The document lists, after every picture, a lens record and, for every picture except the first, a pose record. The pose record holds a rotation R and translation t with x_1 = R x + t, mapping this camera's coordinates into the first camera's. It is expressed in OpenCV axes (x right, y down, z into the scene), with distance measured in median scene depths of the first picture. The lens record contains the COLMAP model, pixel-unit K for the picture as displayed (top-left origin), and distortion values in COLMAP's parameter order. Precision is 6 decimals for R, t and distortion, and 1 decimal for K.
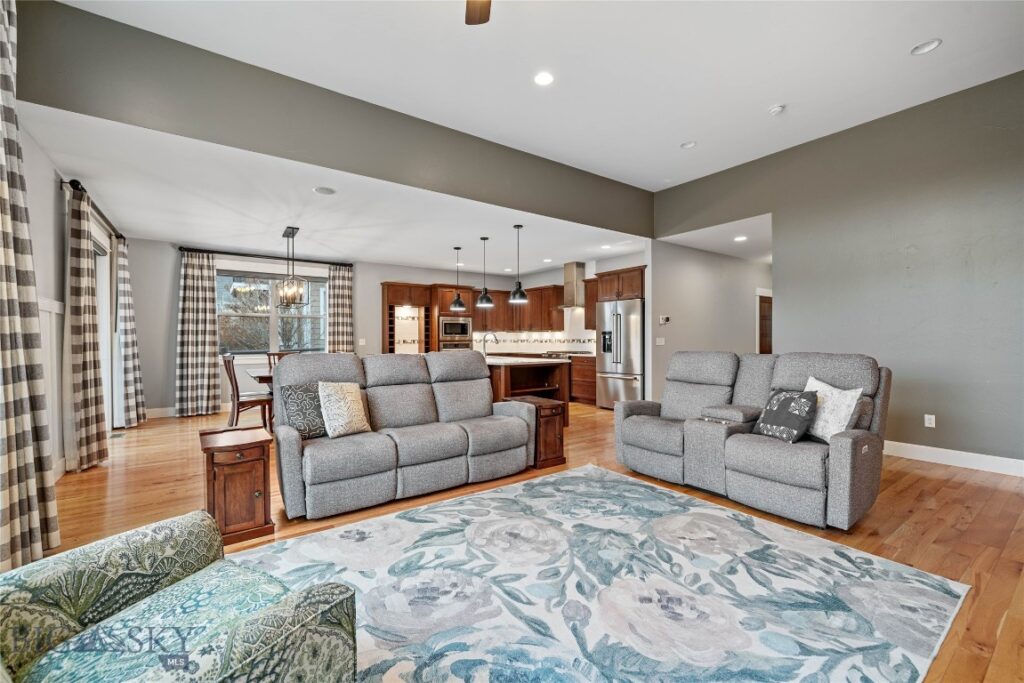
lens RADIAL K [[413.3, 0, 507.0], [0, 413.3, 341.1], [0, 0, 1]] dist [0.010664, 0.000095]
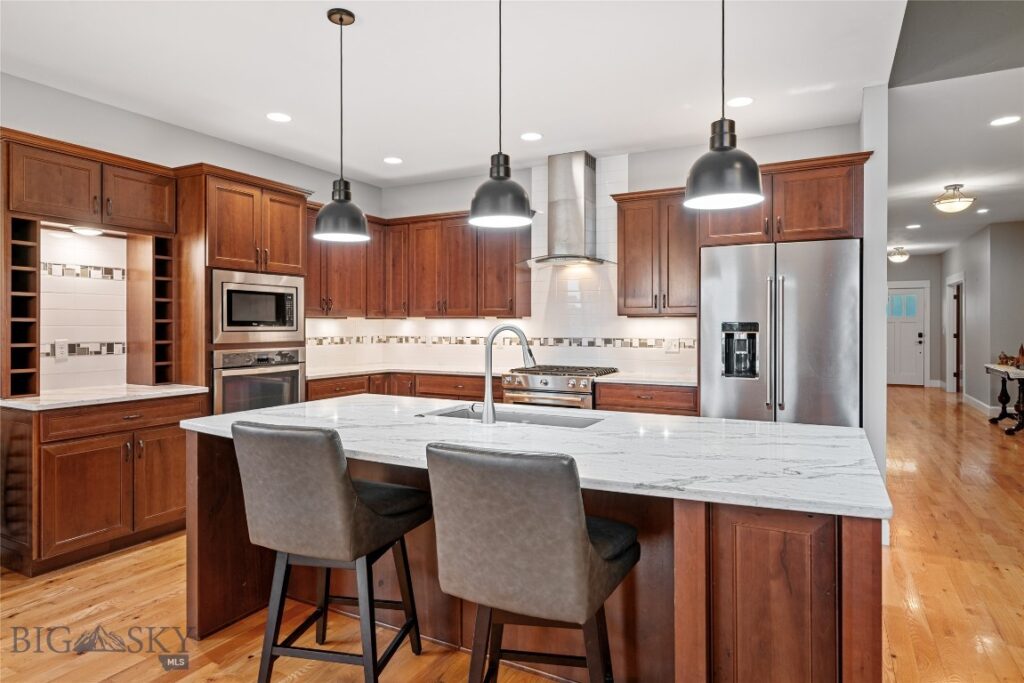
lens RADIAL K [[584.3, 0, 498.8], [0, 584.3, 322.4], [0, 0, 1]] dist [0.005702, 0.001590]
pose [[0.902087, 0.006393, 0.431507, -0.154381], [-0.001655, 0.999934, -0.011355, -0.013383], [-0.431551, 0.009529, 0.902038, 0.485754]]
